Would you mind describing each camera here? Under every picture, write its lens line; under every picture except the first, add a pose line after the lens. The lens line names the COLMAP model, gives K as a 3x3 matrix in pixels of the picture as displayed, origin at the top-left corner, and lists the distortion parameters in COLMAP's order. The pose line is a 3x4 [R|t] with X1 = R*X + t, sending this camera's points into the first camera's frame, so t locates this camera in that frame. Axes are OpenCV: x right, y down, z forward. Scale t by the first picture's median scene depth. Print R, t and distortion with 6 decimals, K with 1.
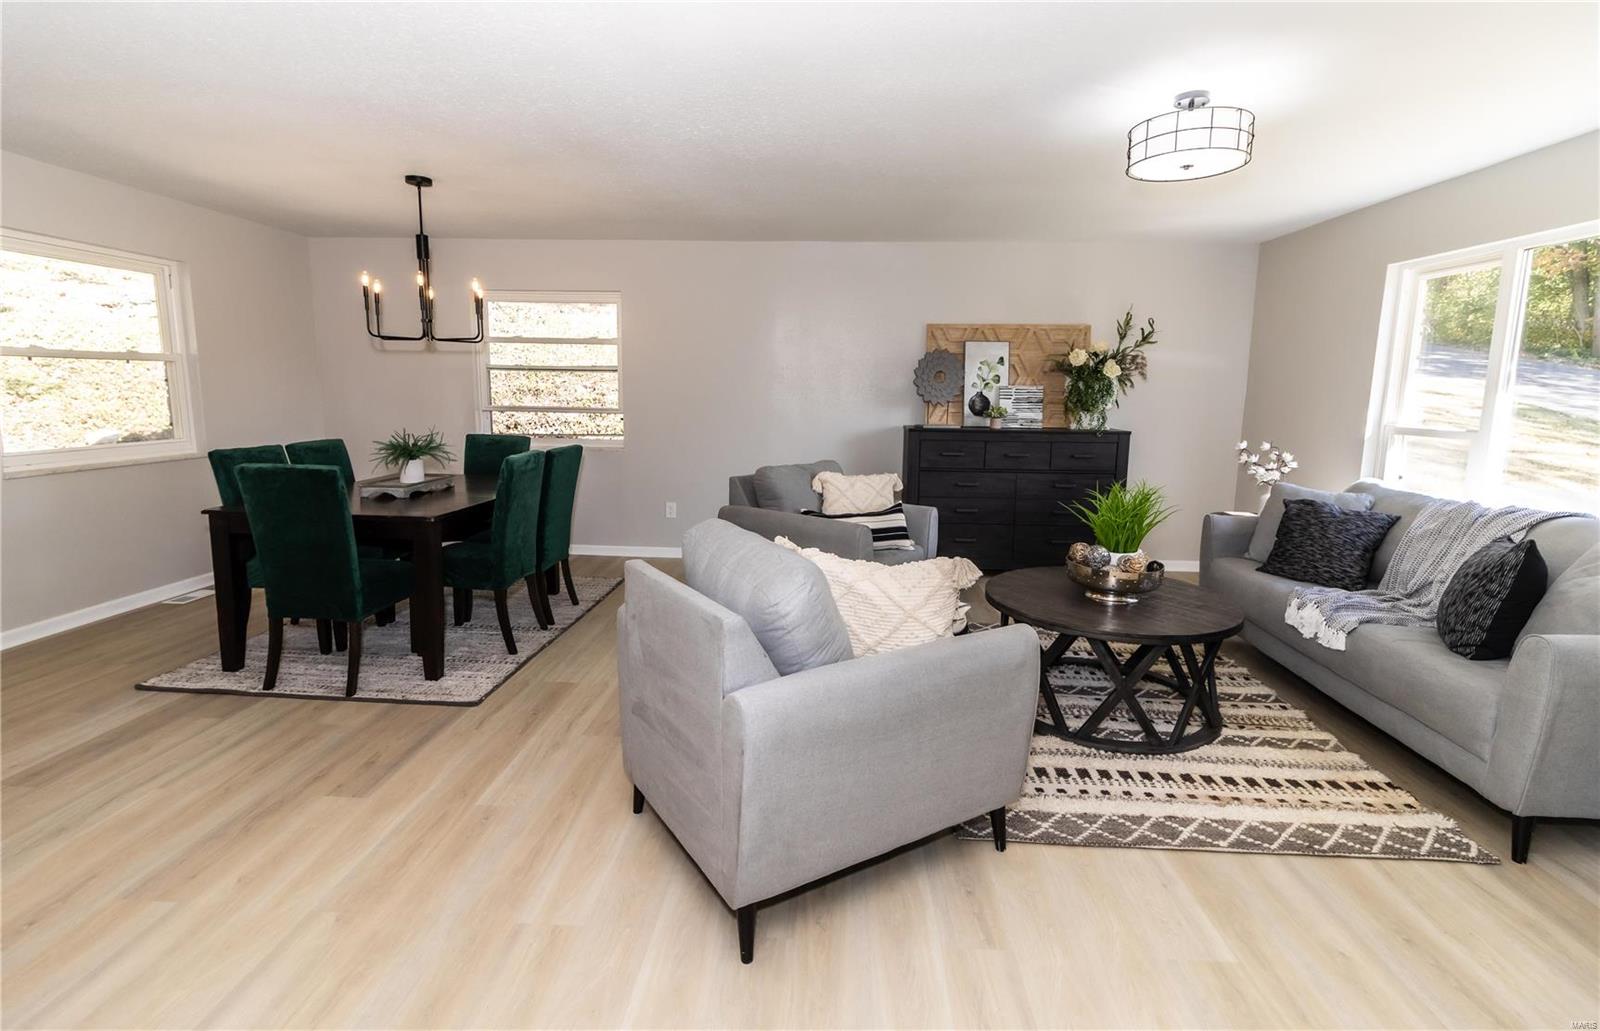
lens RADIAL K [[784.5, 0, 804.5], [0, 784.5, 516.2], [0, 0, 1]] dist [-0.001312, 0.000422]
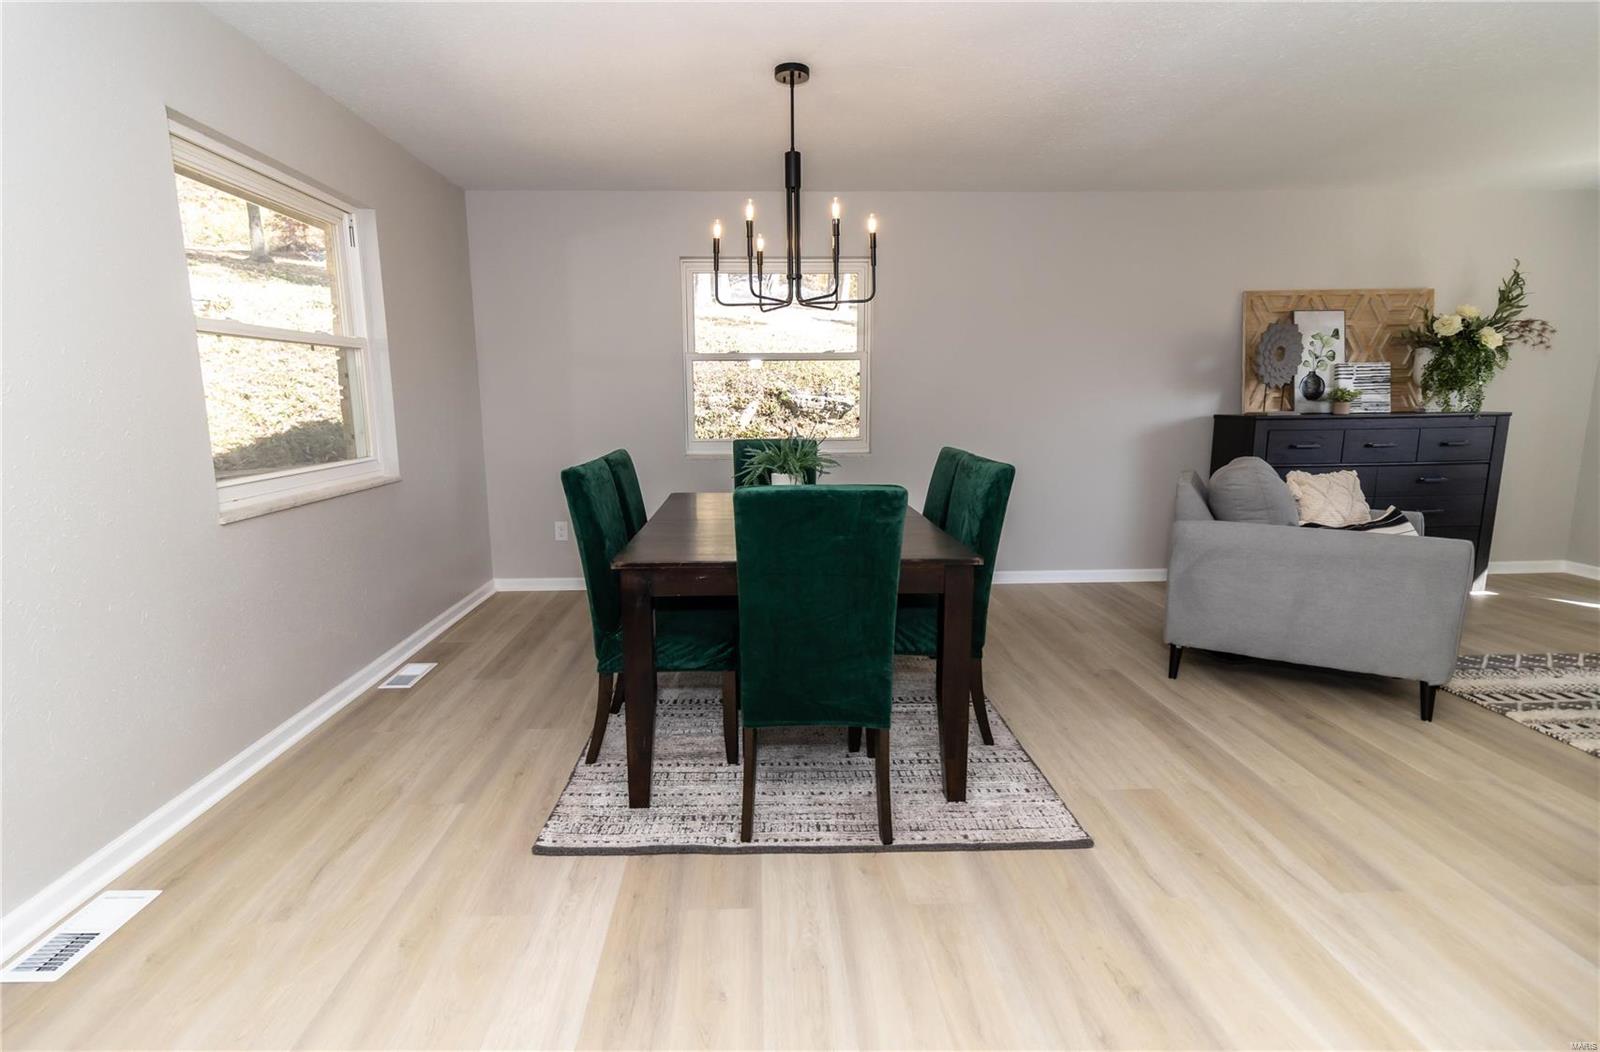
lens RADIAL K [[780.1, 0, 789.7], [0, 780.1, 527.6], [0, 0, 1]] dist [0.006424, 0.000852]
pose [[0.996033, -0.038680, 0.080133, -0.406580], [0.038403, 0.999250, 0.004989, -0.018506], [-0.080266, -0.001891, 0.996772, 0.218088]]
